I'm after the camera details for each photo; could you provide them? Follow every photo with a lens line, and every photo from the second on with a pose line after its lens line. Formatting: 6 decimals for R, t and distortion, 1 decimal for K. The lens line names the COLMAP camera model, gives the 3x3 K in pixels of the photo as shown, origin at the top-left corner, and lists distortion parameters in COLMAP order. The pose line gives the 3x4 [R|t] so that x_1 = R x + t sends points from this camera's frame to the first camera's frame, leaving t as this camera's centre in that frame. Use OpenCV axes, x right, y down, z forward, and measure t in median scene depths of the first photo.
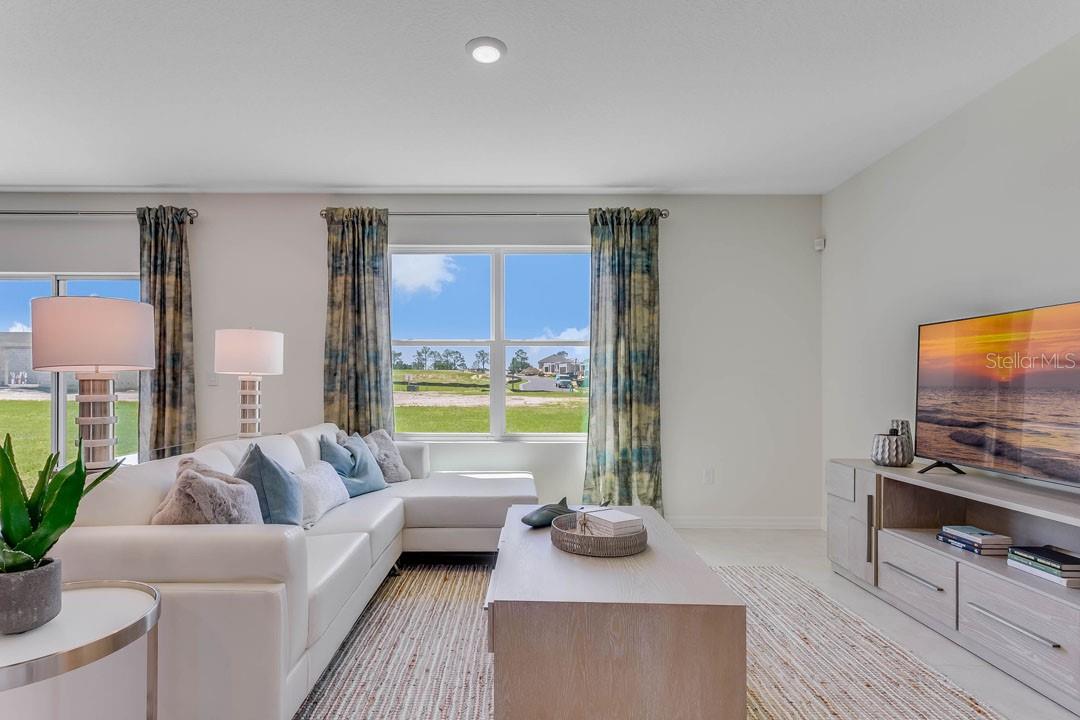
lens RADIAL K [[524.9, 0, 514.2], [0, 524.9, 382.7], [0, 0, 1]] dist [0.000326, 0.003831]
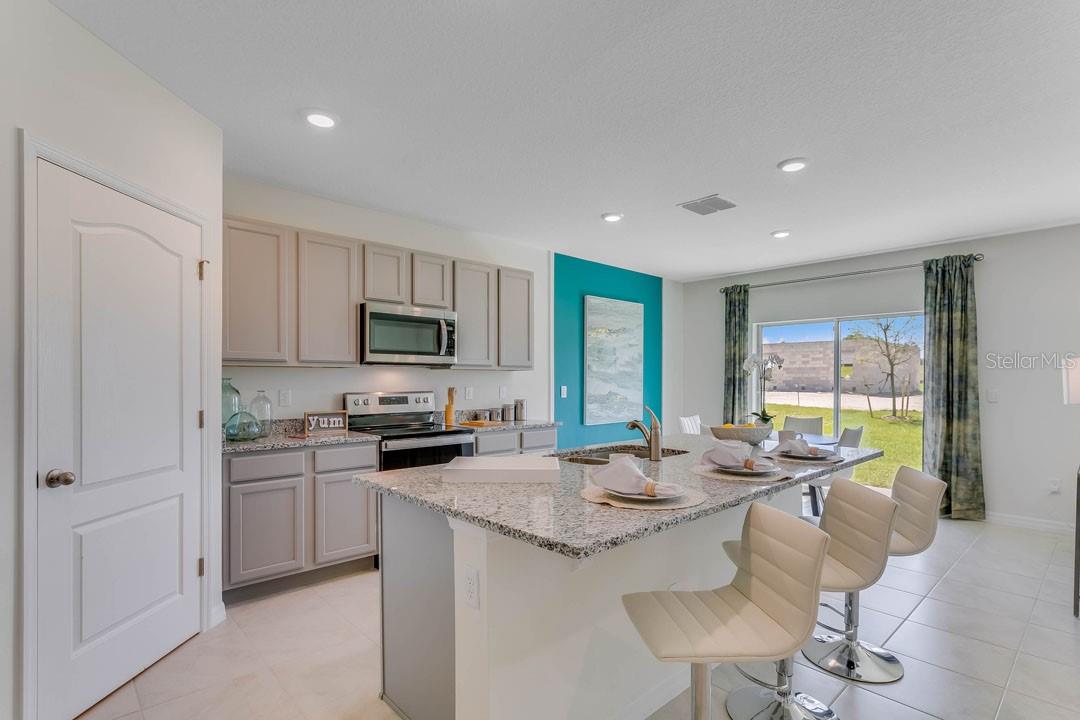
lens RADIAL K [[524.9, 0, 535.6], [0, 524.9, 388.9], [0, 0, 1]] dist [0.000326, 0.003831]
pose [[0.668103, 0.005214, -0.744051, -0.398524], [0.004771, 0.999925, 0.011291, -0.043331], [0.744053, -0.011093, 0.668028, -0.548338]]
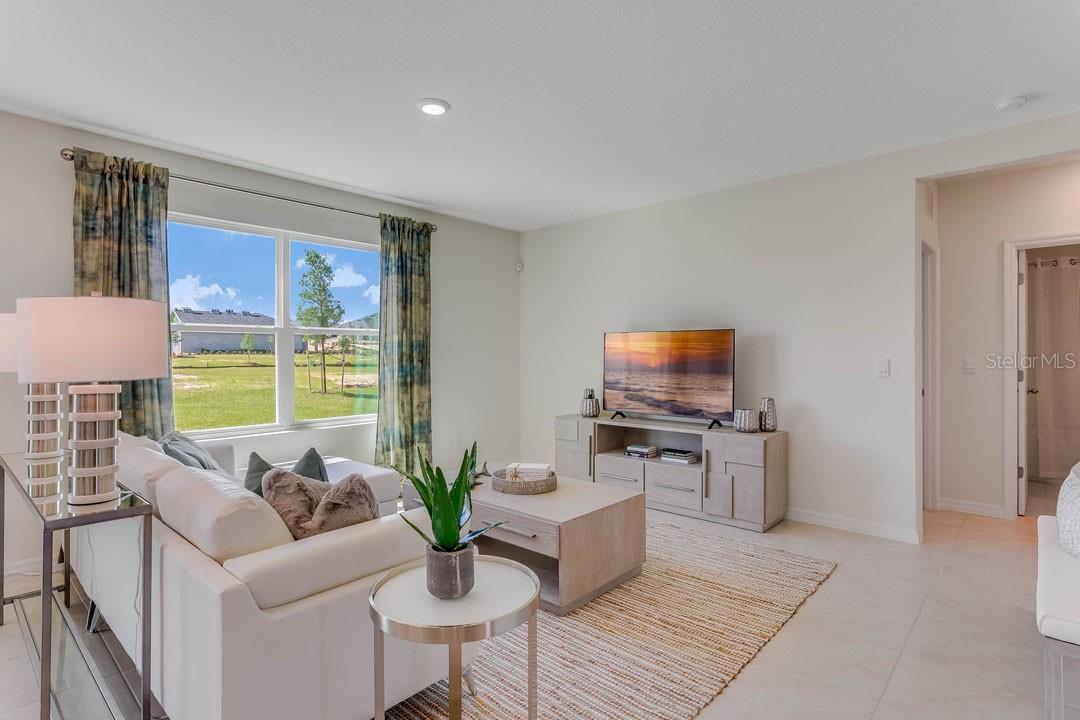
lens RADIAL K [[542.7, 0, 531.1], [0, 542.7, 351.1], [0, 0, 1]] dist [-0.016298, 0.009886]
pose [[0.675656, -0.001890, 0.737215, -0.489110], [0.003918, 0.999992, -0.001027, -0.035227], [-0.737207, 0.003583, 0.675658, -0.014702]]
